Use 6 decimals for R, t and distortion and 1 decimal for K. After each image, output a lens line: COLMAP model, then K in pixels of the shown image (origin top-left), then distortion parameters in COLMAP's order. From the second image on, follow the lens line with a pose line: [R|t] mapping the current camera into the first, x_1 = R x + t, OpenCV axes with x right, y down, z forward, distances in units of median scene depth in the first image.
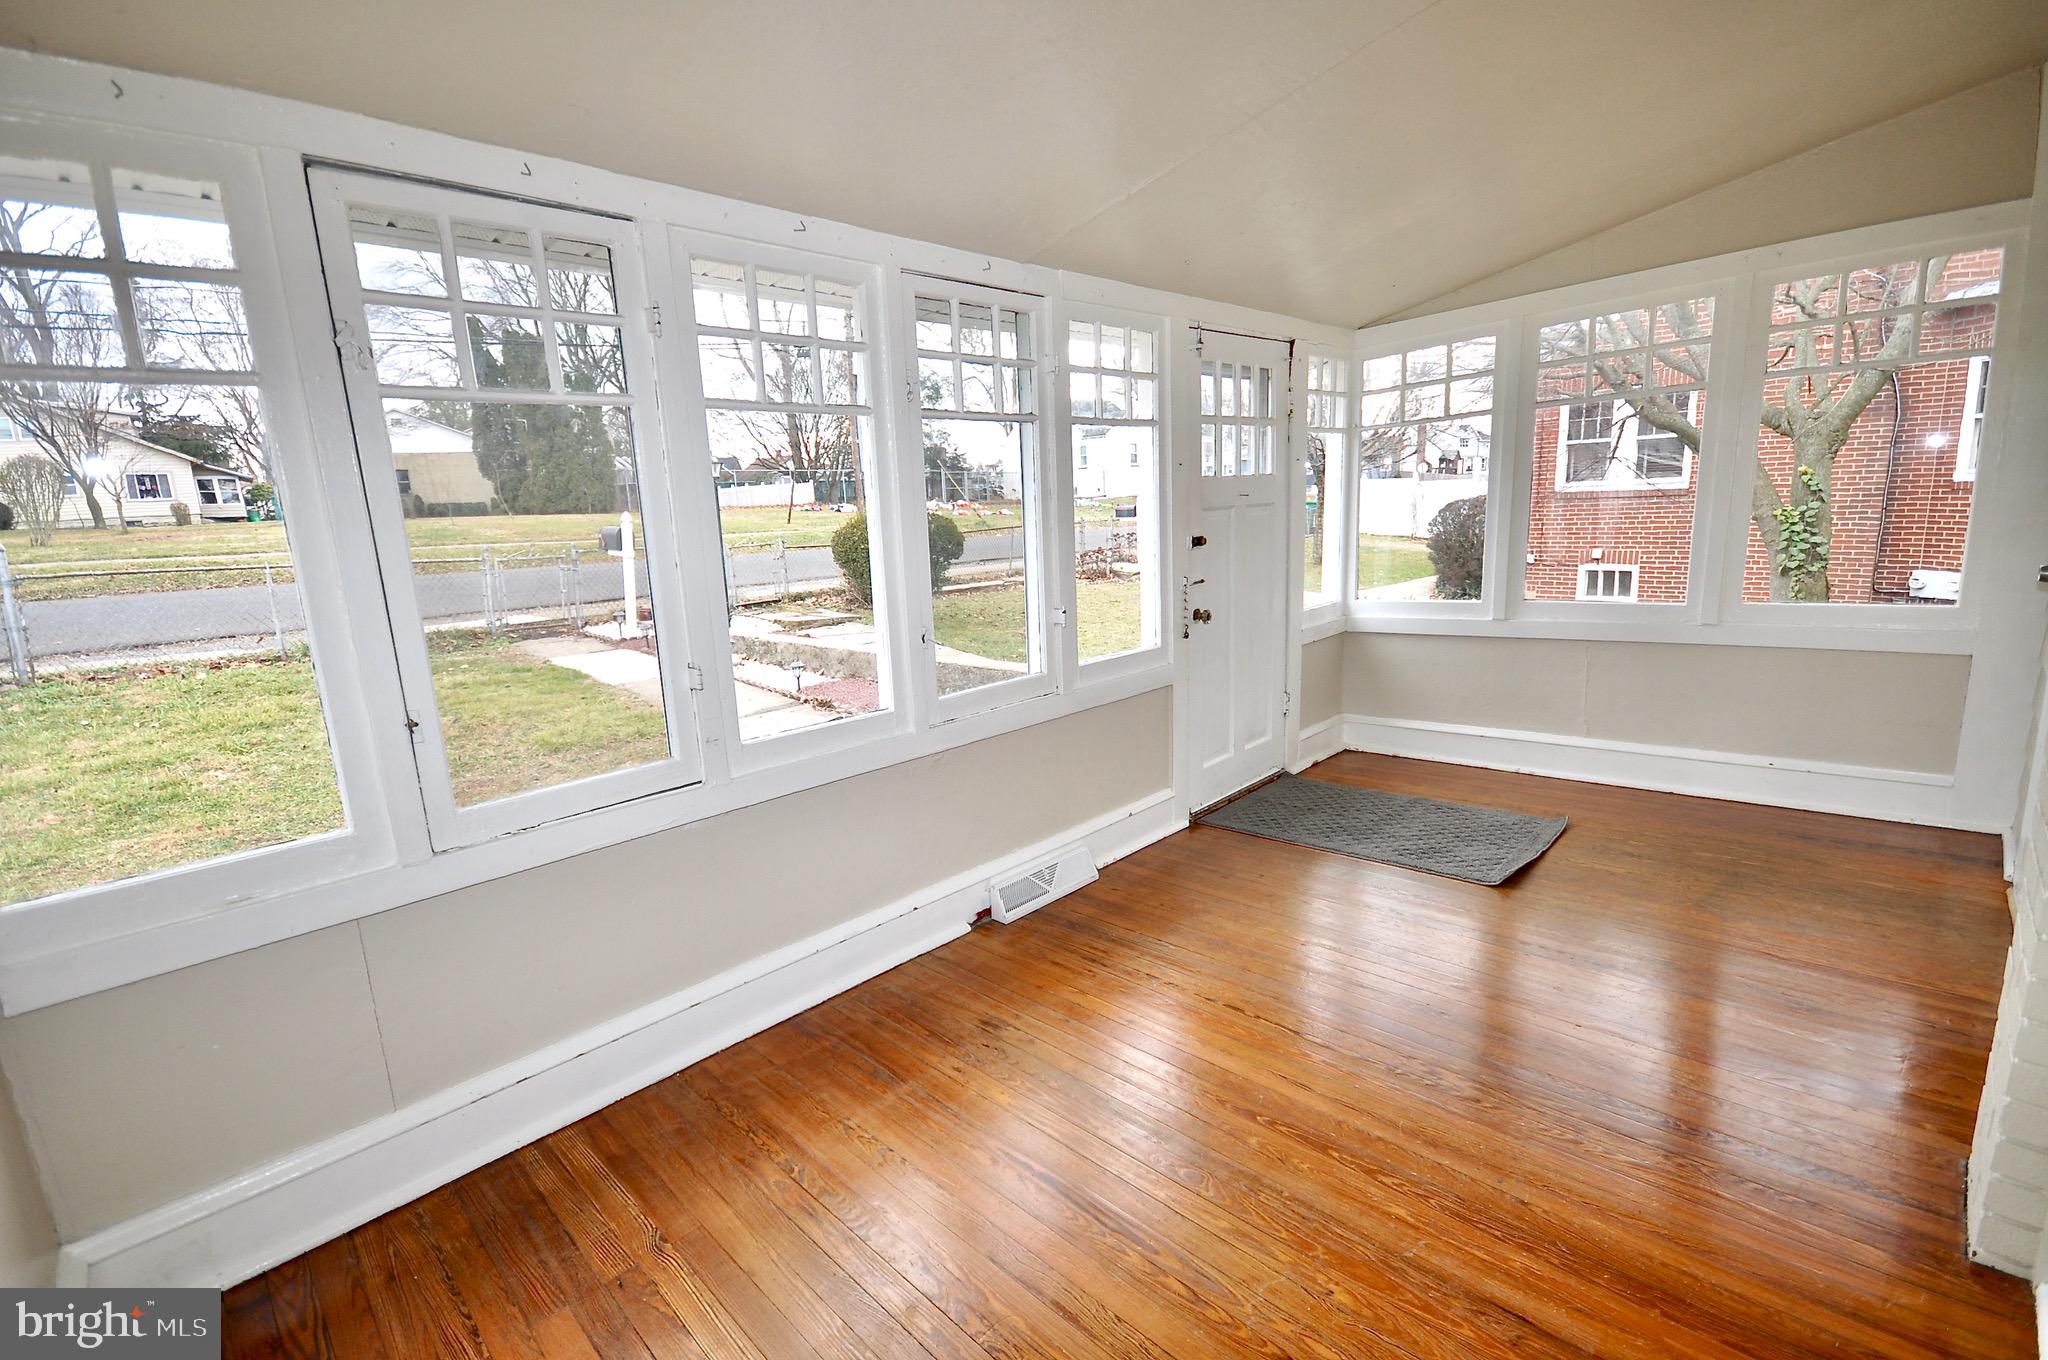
lens RADIAL K [[911.3, 0, 1020.8], [0, 911.3, 682.8], [0, 0, 1]] dist [0.000636, -0.000326]
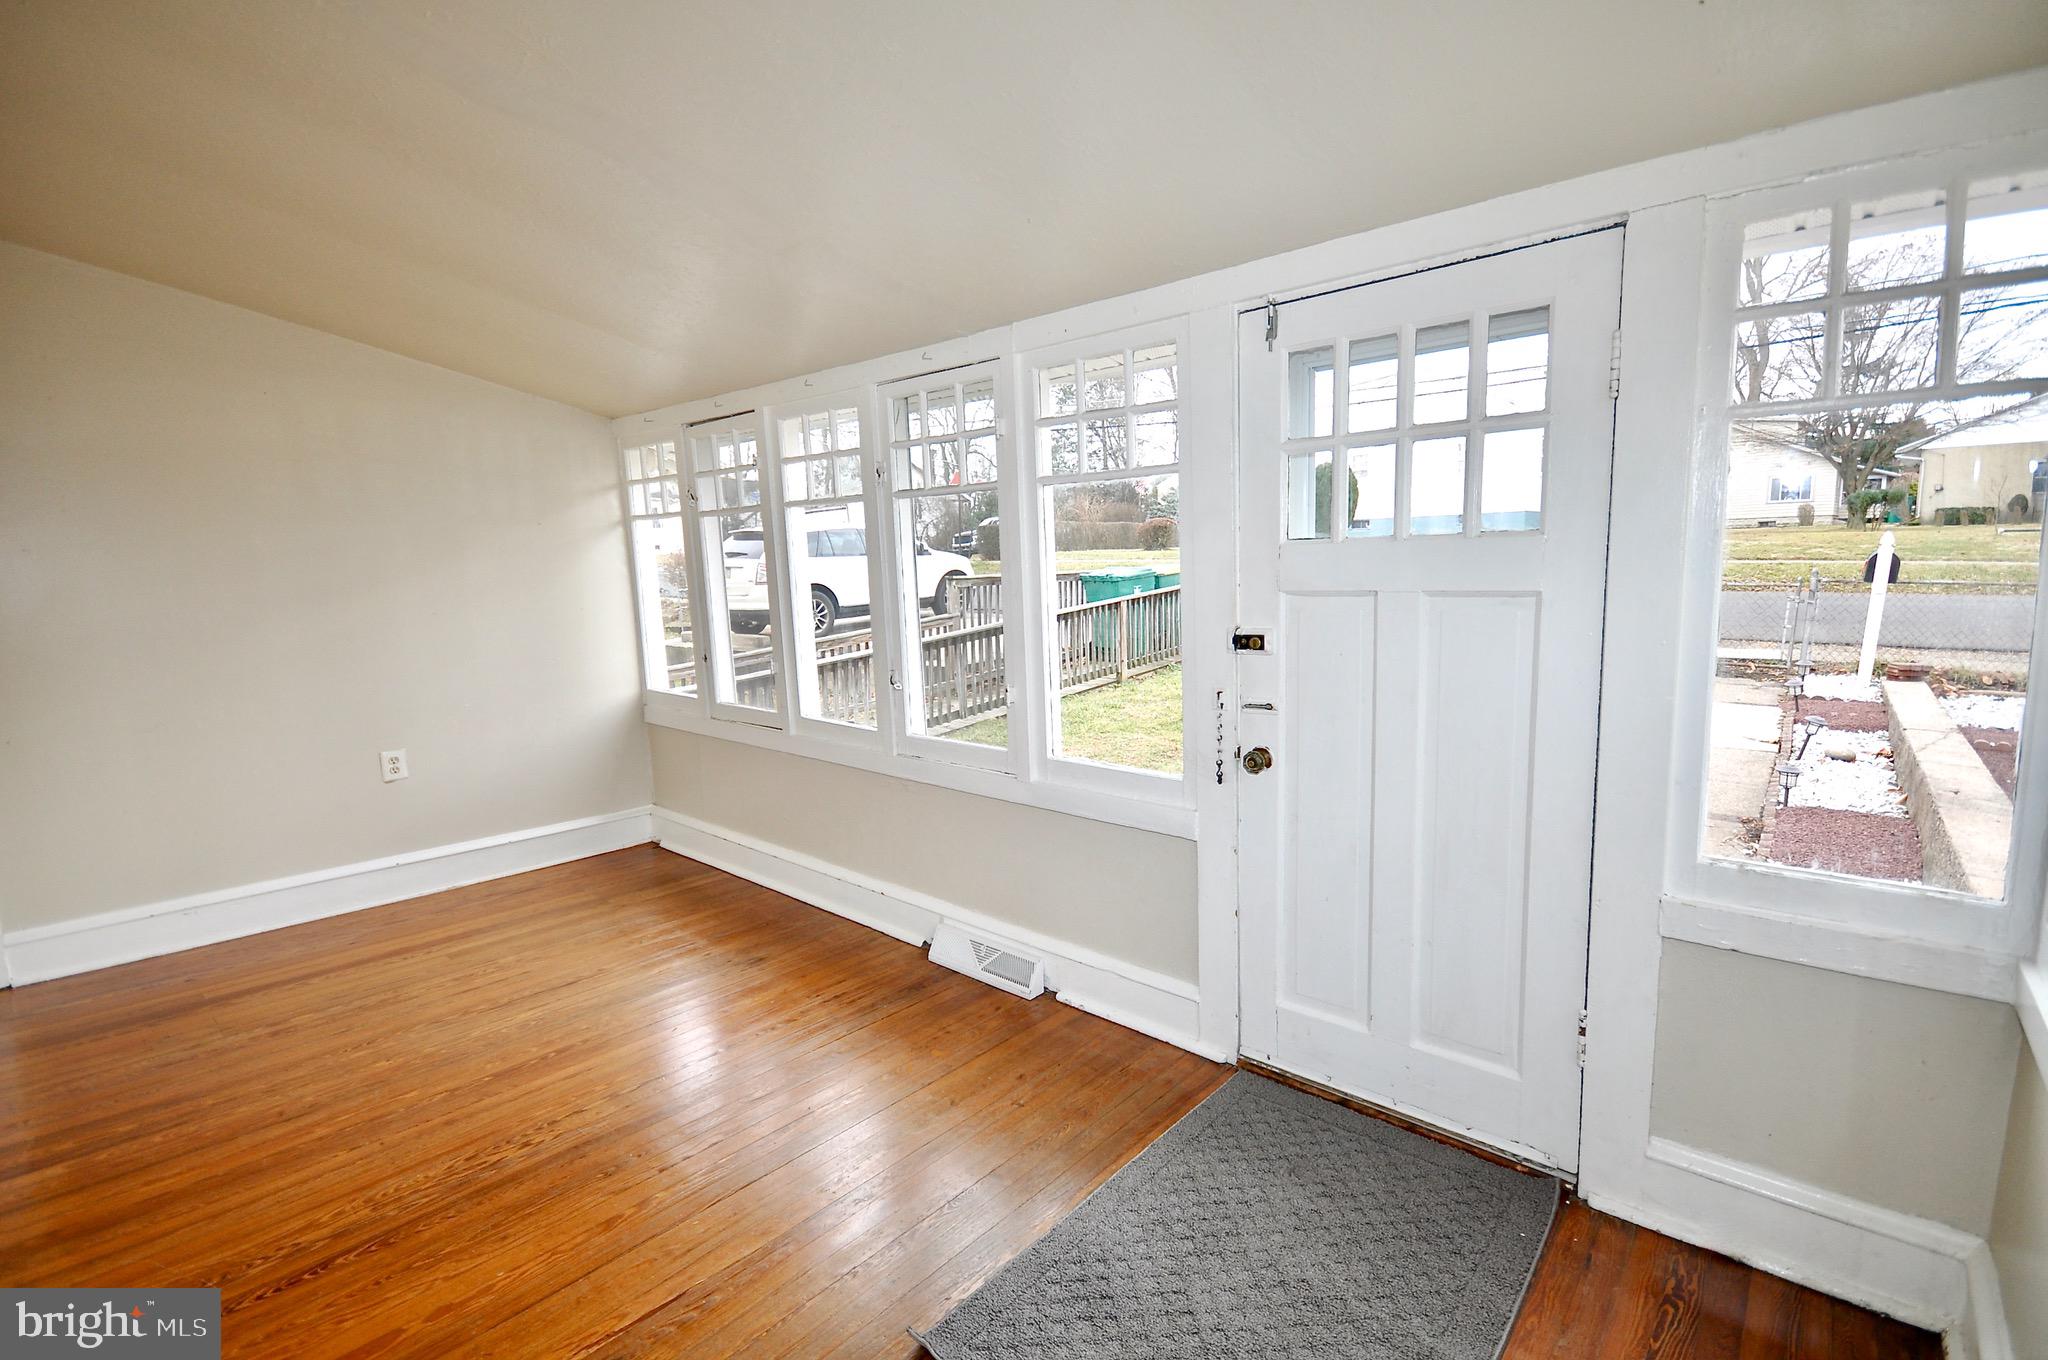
lens RADIAL K [[911.3, 0, 1020.8], [0, 911.3, 682.8], [0, 0, 1]] dist [0.000636, -0.000326]
pose [[0.060695, 0.178260, -0.982110, 0.948963], [-0.173916, 0.970762, 0.165452, -0.238888], [0.982888, 0.160763, 0.089923, 0.922062]]
